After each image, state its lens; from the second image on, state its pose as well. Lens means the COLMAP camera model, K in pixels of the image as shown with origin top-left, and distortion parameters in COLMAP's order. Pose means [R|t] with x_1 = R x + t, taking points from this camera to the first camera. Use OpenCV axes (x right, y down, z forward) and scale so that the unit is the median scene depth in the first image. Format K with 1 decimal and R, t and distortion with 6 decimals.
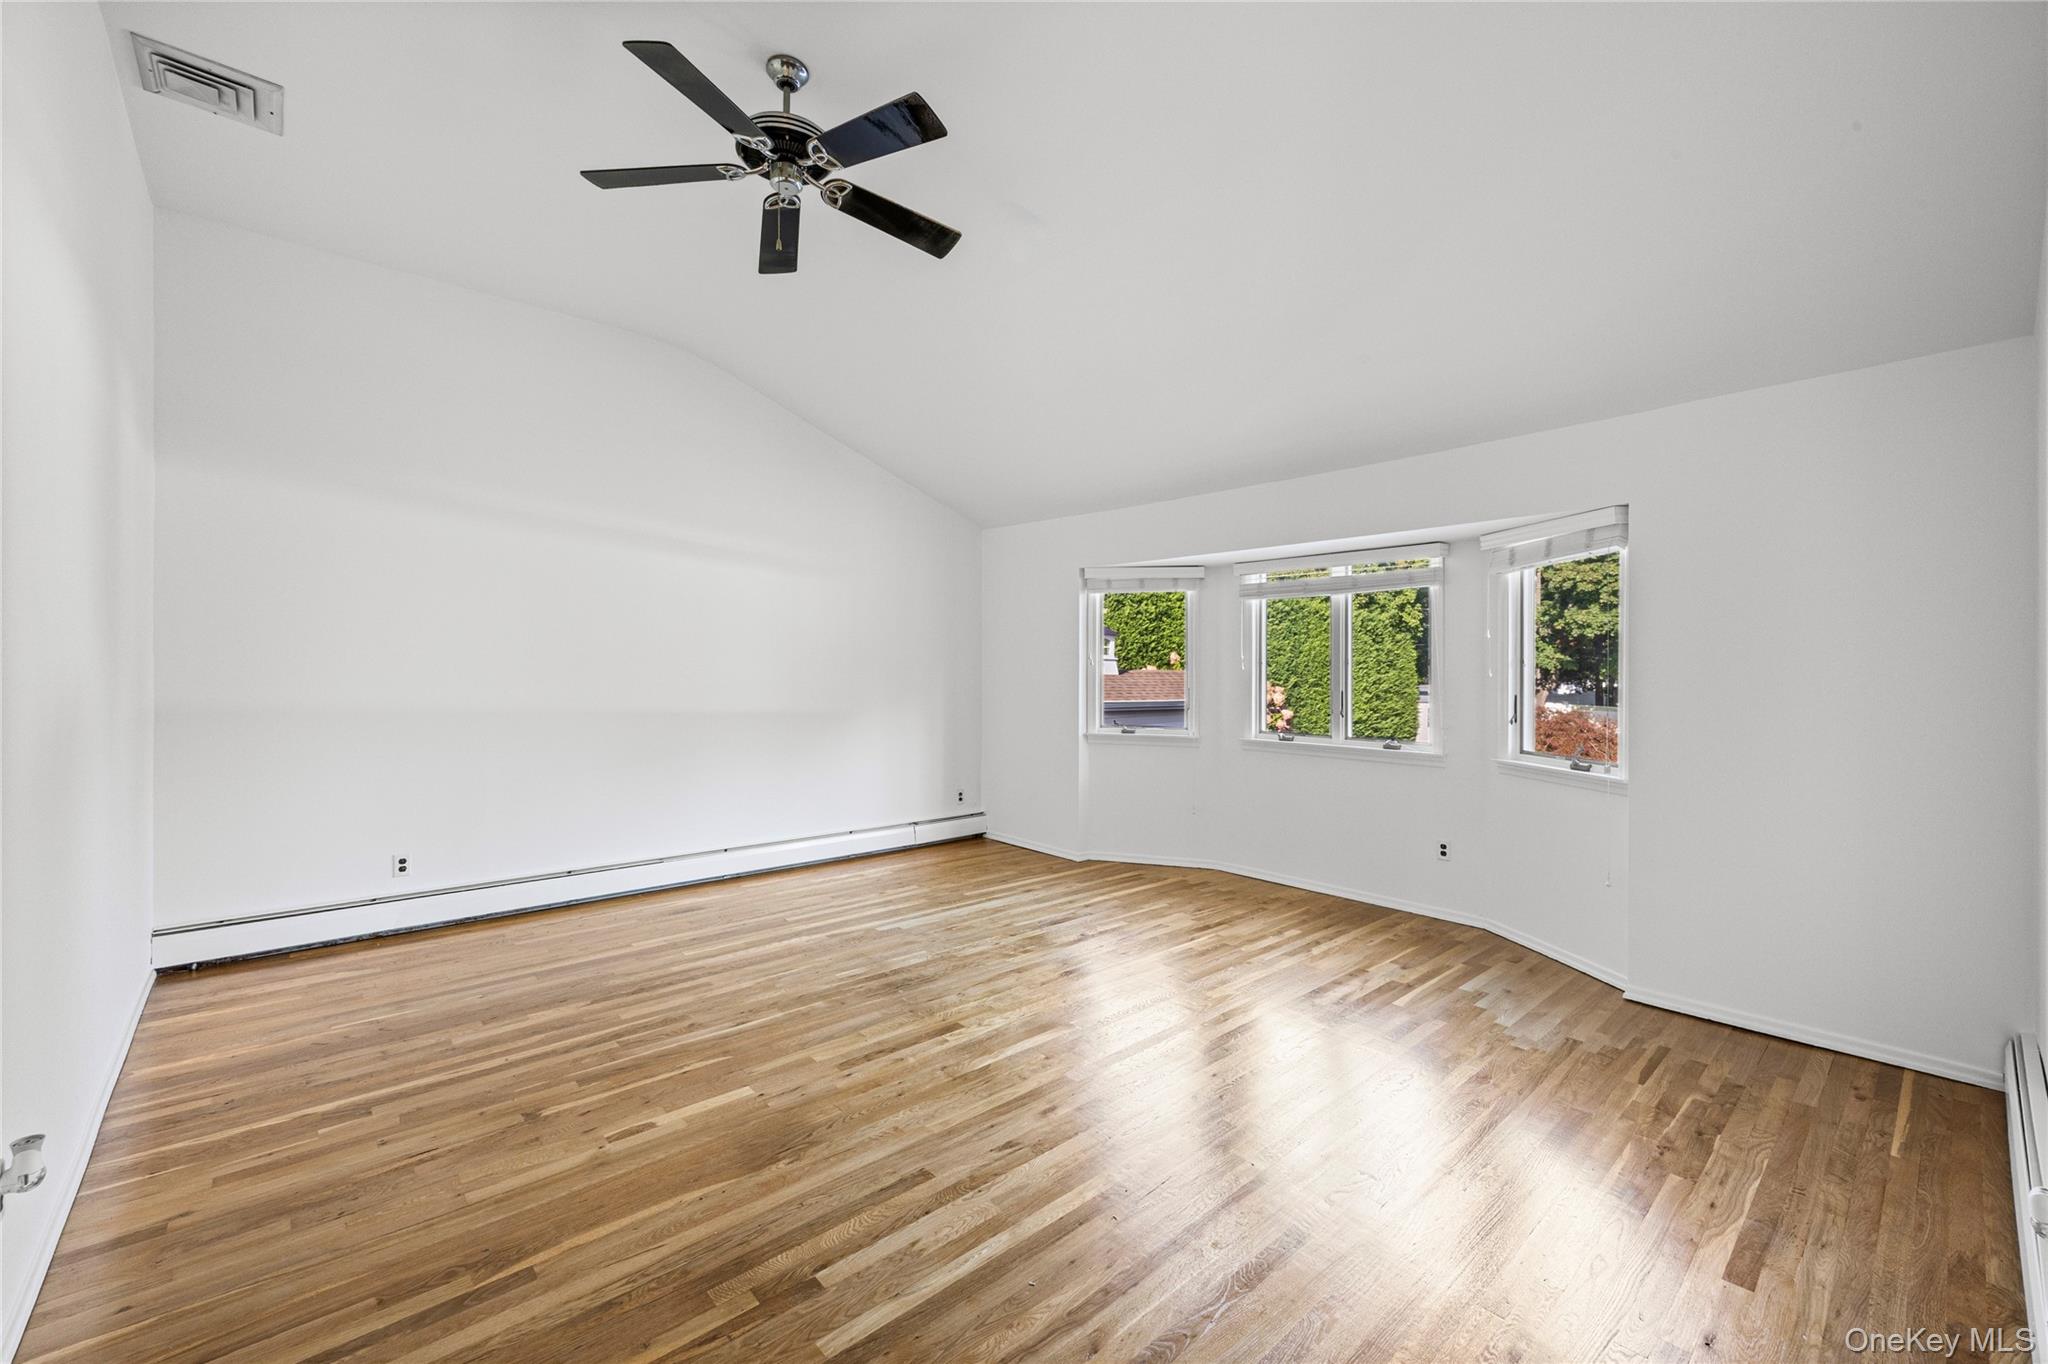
lens RADIAL K [[821.7, 0, 1022.6], [0, 821.7, 674.7], [0, 0, 1]] dist [0.004036, -0.000022]
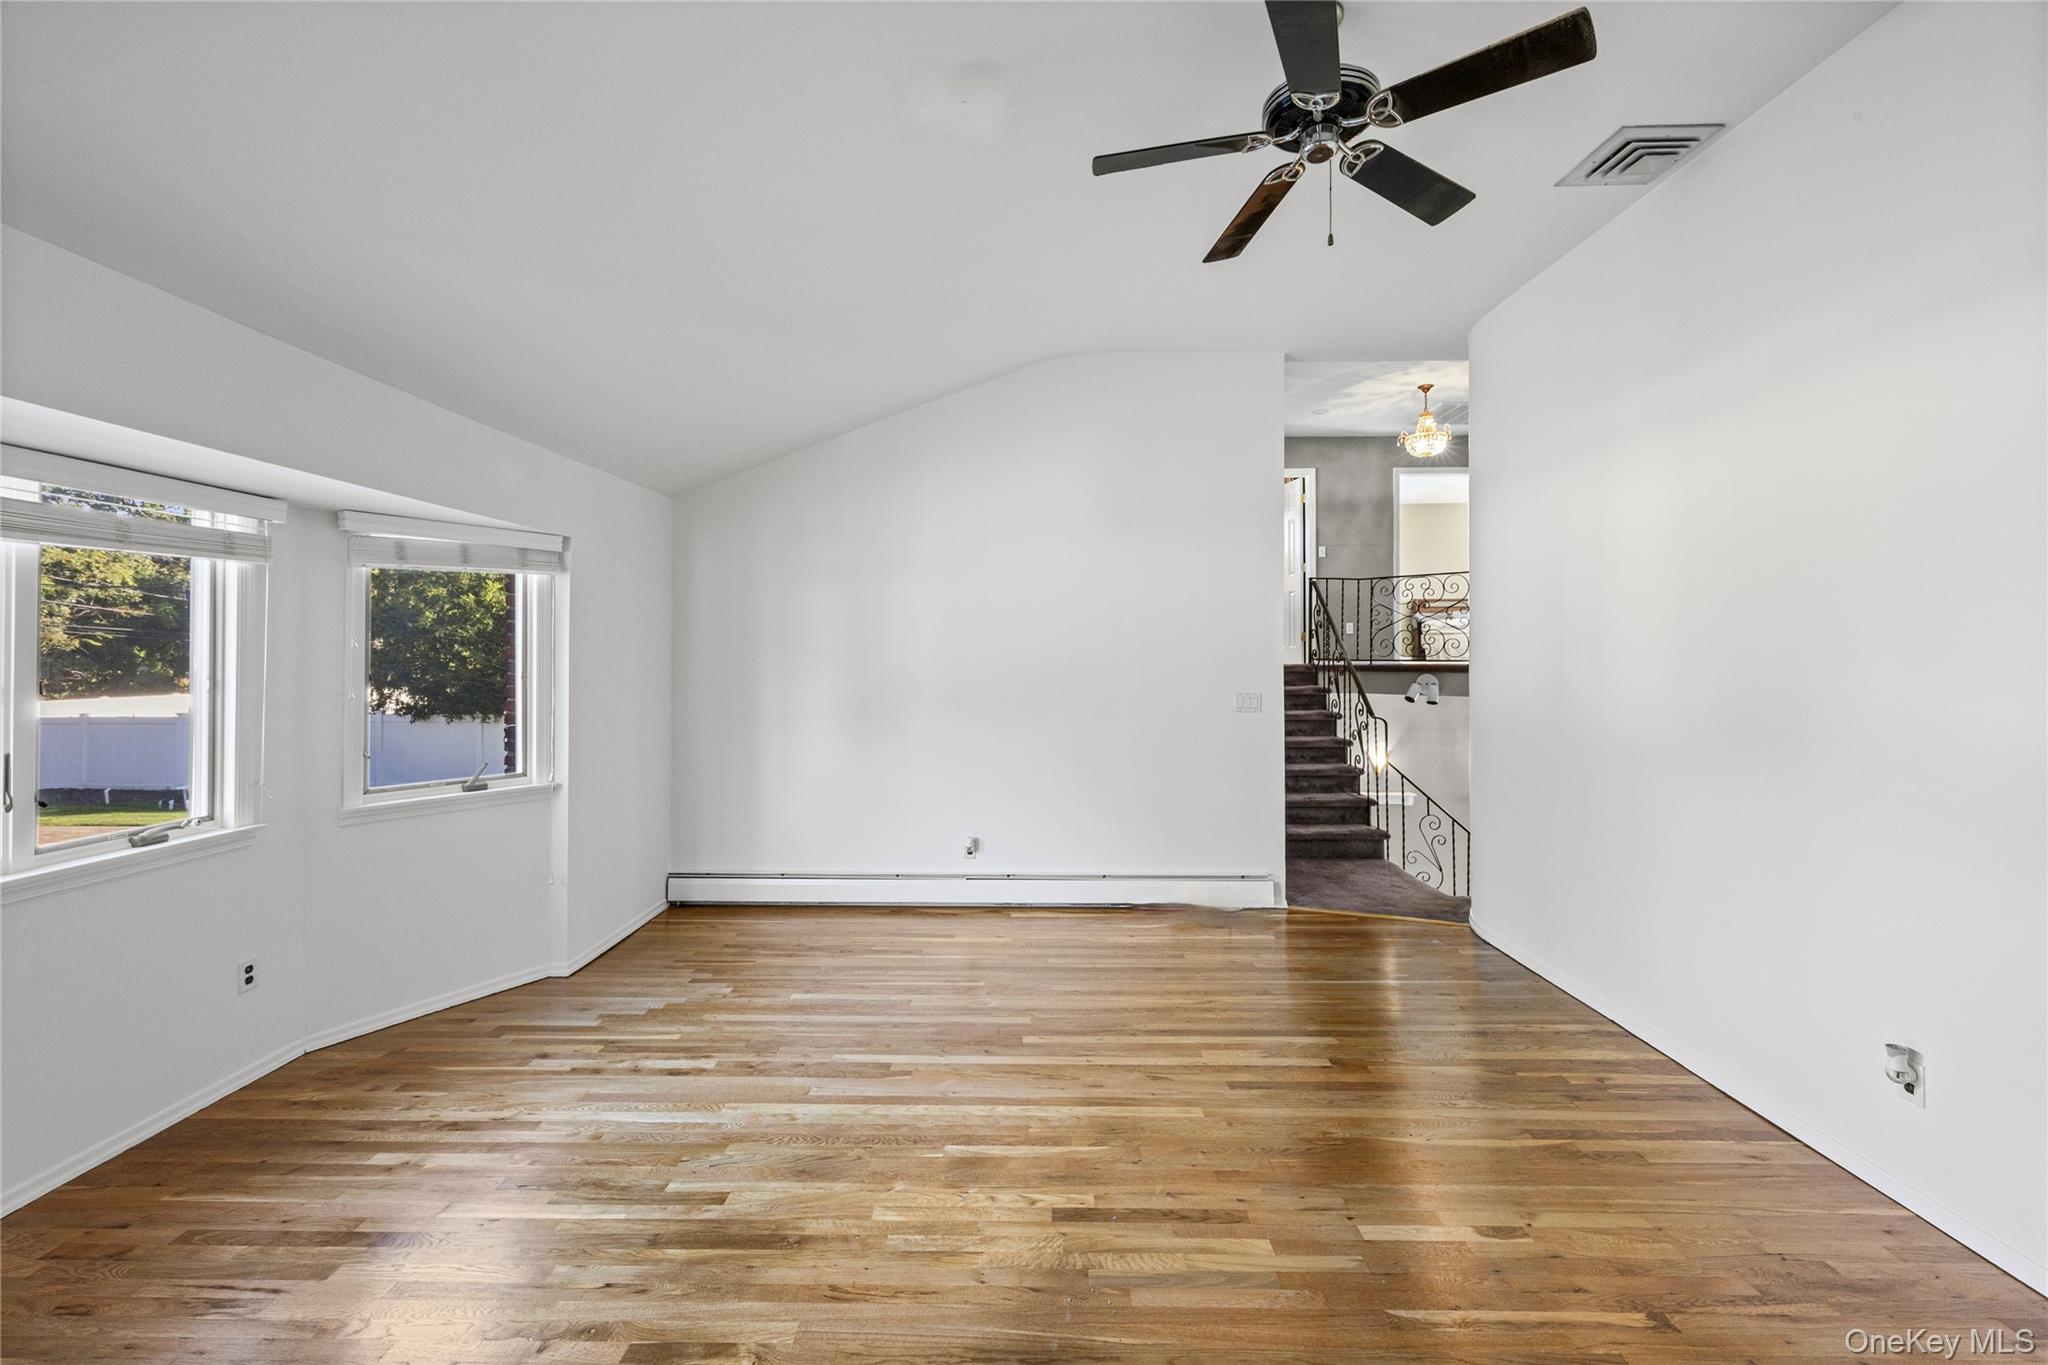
lens RADIAL K [[821.7, 0, 1024.7], [0, 821.7, 663.3], [0, 0, 1]] dist [0.004036, -0.000022]
pose [[-0.734431, -0.011347, 0.678589, -0.561302], [0.000614, 0.999849, 0.017384, -0.062941], [-0.678684, 0.013184, -0.734312, 1.614938]]
